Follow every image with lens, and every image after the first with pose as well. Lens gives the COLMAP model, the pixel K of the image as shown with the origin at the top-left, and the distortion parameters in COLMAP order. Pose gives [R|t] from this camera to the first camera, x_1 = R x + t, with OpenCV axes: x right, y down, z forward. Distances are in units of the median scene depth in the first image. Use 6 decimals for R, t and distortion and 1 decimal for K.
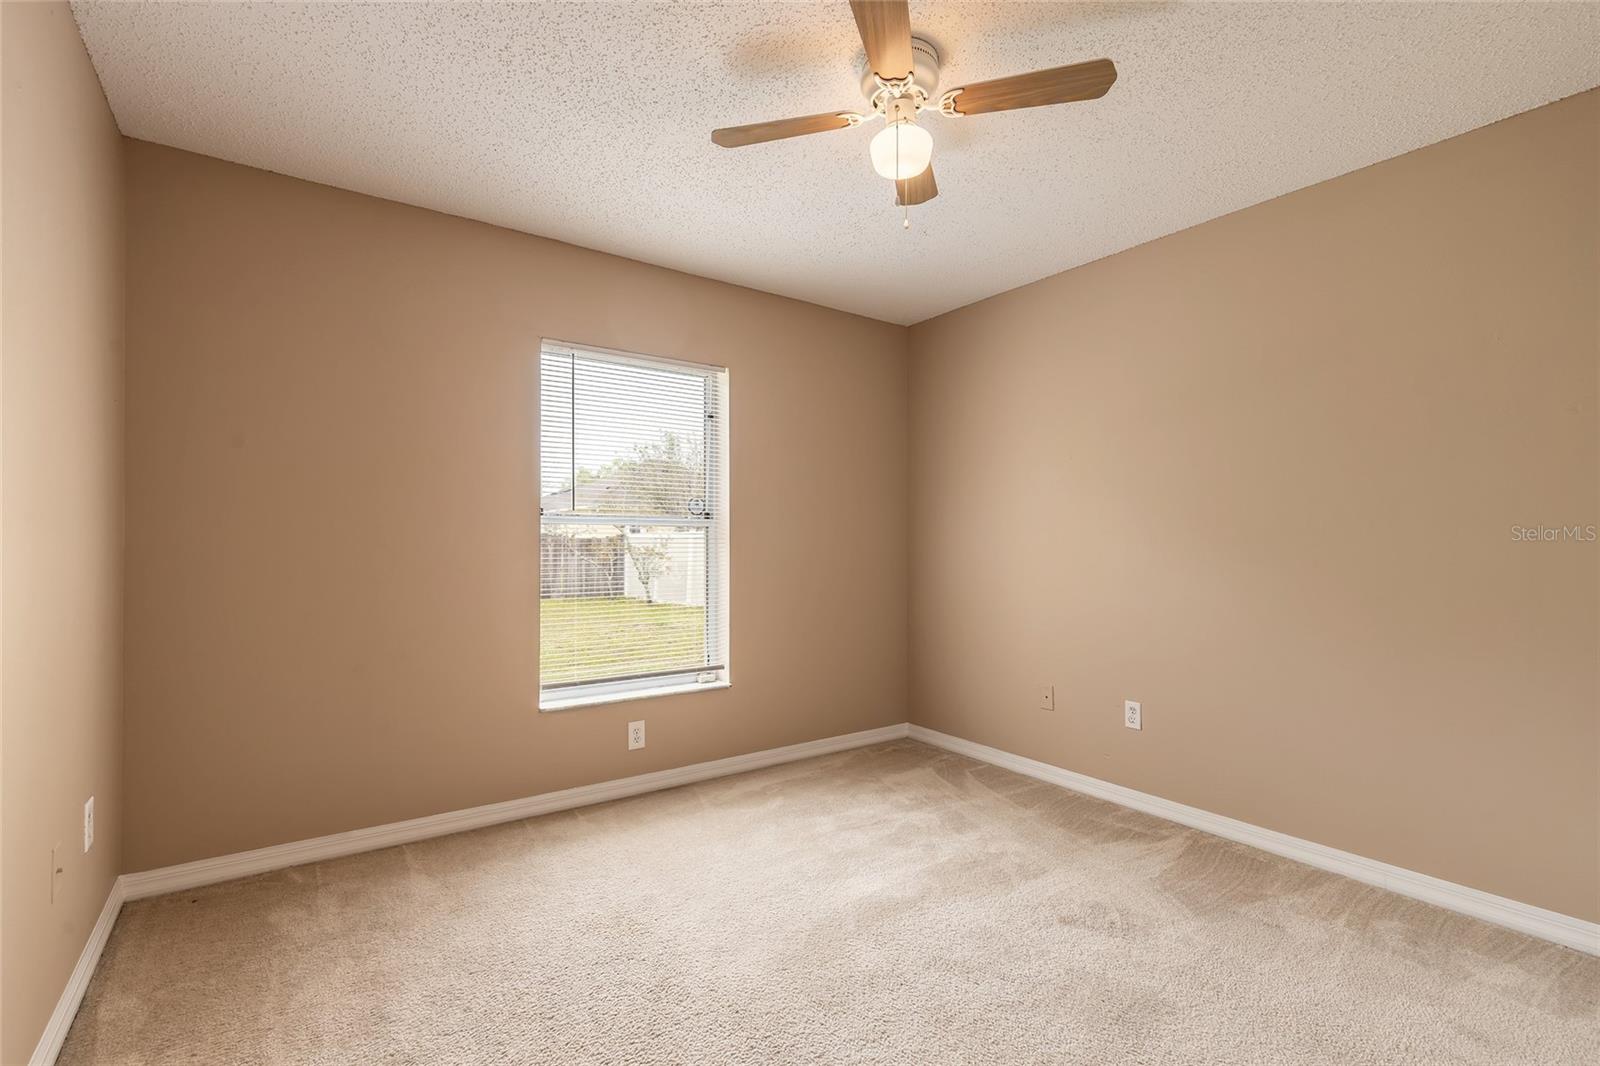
lens RADIAL K [[719.3, 0, 792.4], [0, 719.3, 535.3], [0, 0, 1]] dist [0.008243, -0.003057]
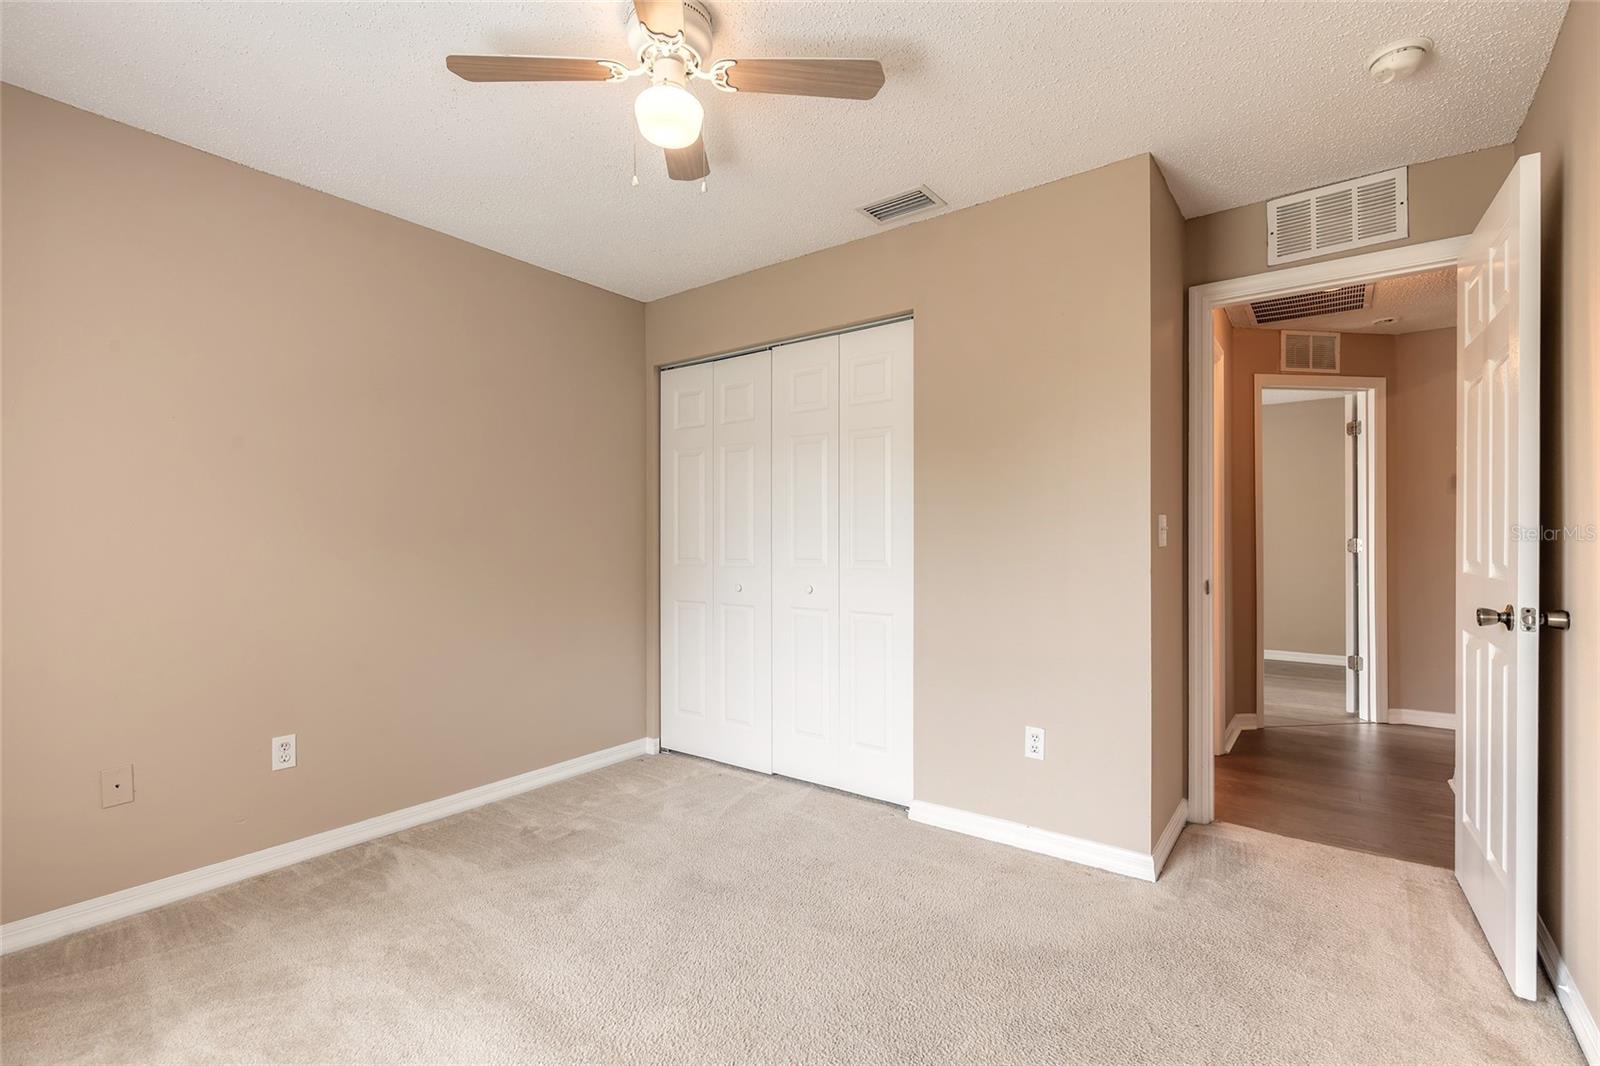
lens RADIAL K [[719.3, 0, 805.7], [0, 719.3, 541.7], [0, 0, 1]] dist [0.008243, -0.003057]
pose [[-0.305608, -0.013096, 0.952067, -0.552628], [-0.009287, 0.999899, 0.010773, -0.006036], [-0.952112, -0.005549, -0.305699, 0.781162]]
